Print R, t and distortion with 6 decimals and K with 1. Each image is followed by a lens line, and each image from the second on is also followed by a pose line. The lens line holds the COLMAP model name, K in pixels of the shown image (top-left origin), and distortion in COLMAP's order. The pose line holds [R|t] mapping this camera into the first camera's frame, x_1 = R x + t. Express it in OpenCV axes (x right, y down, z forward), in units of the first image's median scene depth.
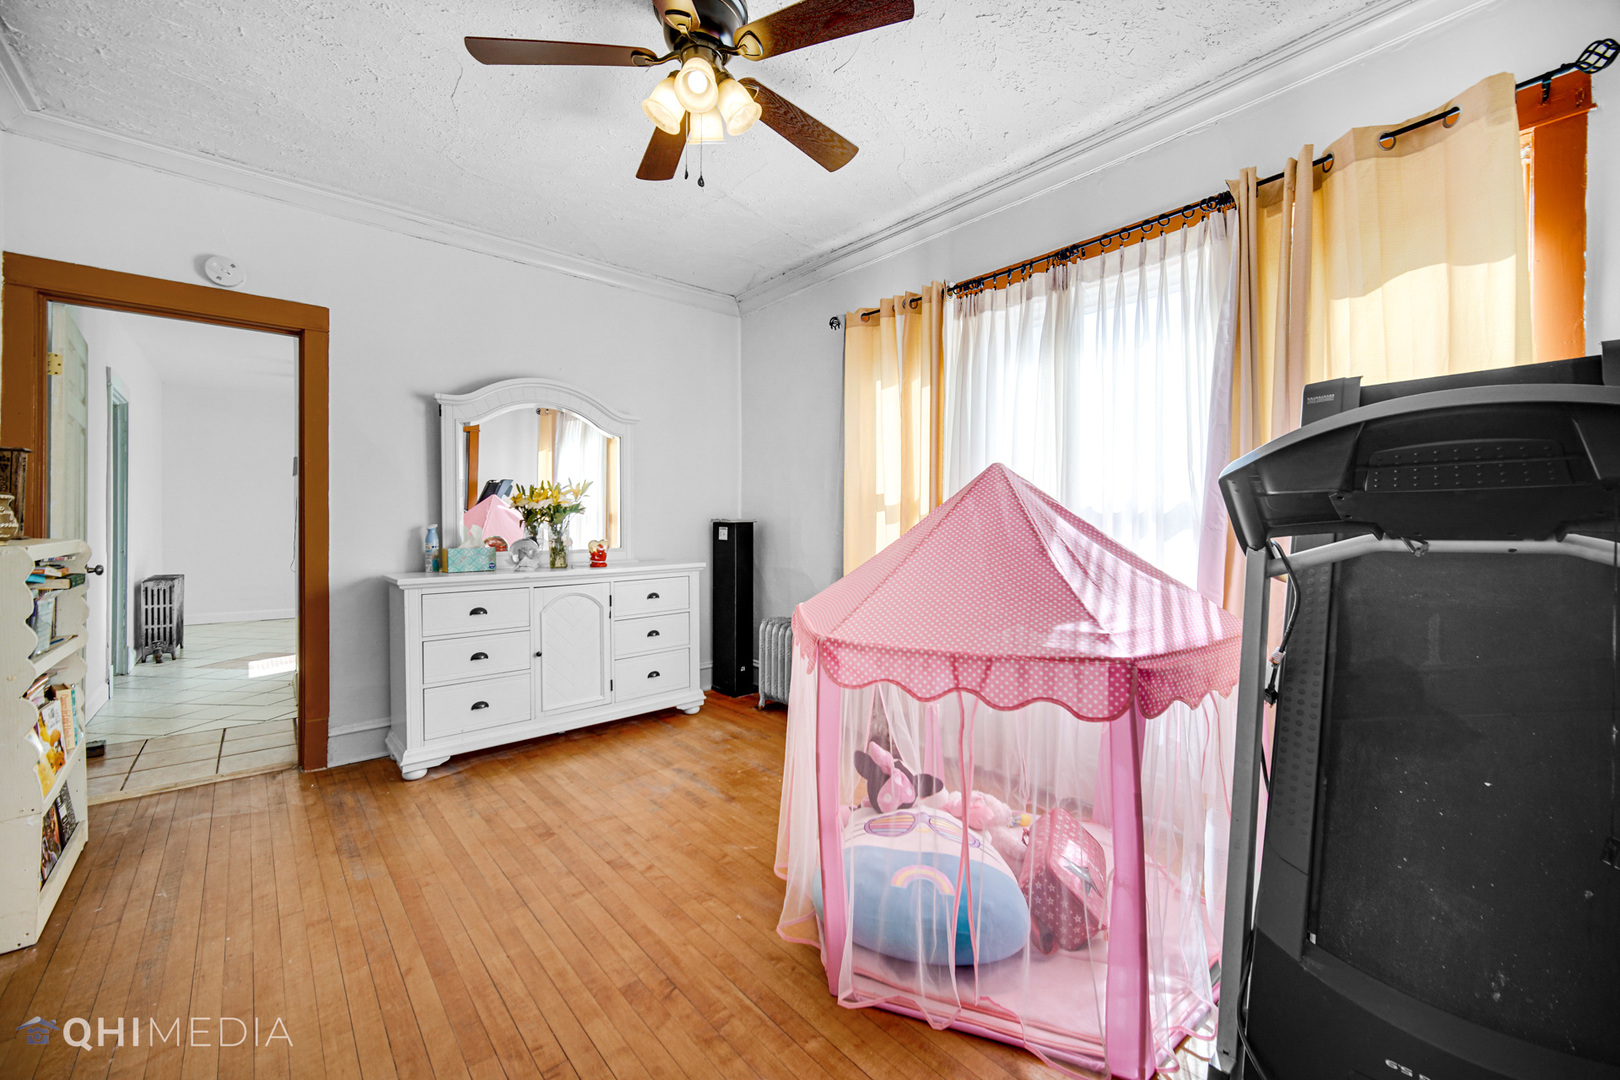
lens RADIAL K [[641.4, 0, 818.8], [0, 641.4, 533.7], [0, 0, 1]] dist [-0.003055, -0.000285]
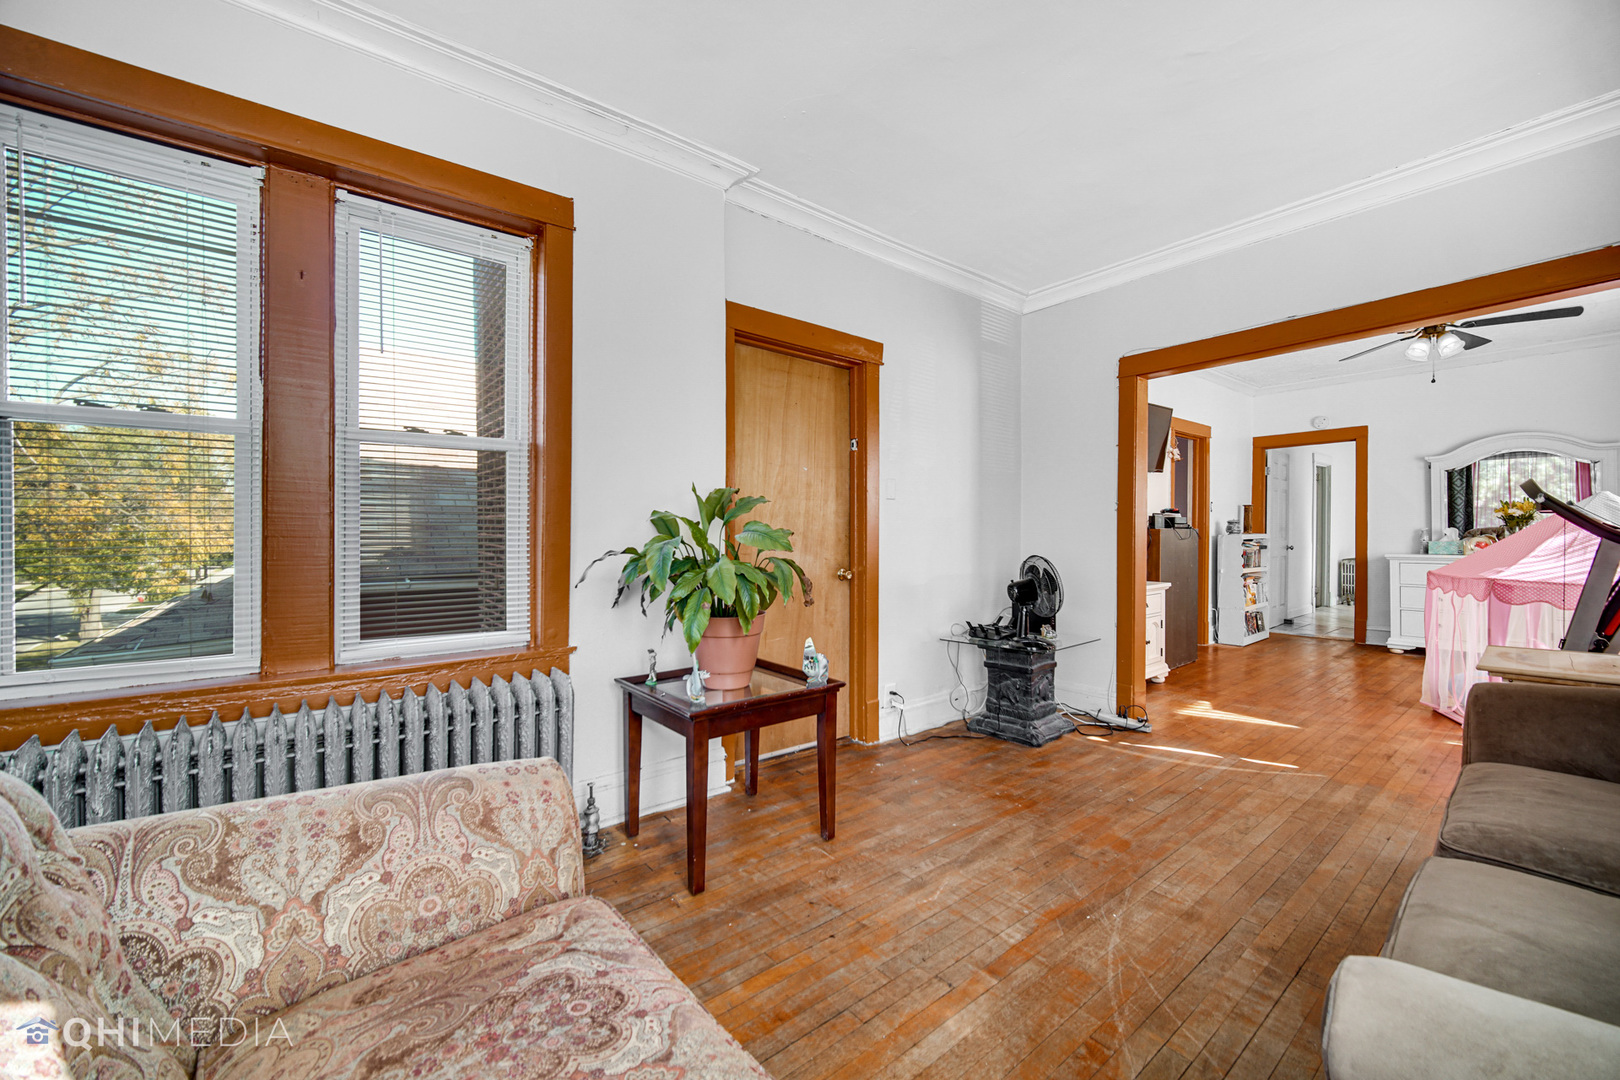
lens RADIAL K [[641.4, 0, 818.8], [0, 641.4, 533.7], [0, 0, 1]] dist [-0.003055, -0.000285]
pose [[-0.039855, -0.002178, -0.999203, 1.400554], [-0.001661, 0.999996, -0.002113, 0.009633], [0.999204, 0.001576, -0.039858, -0.713964]]
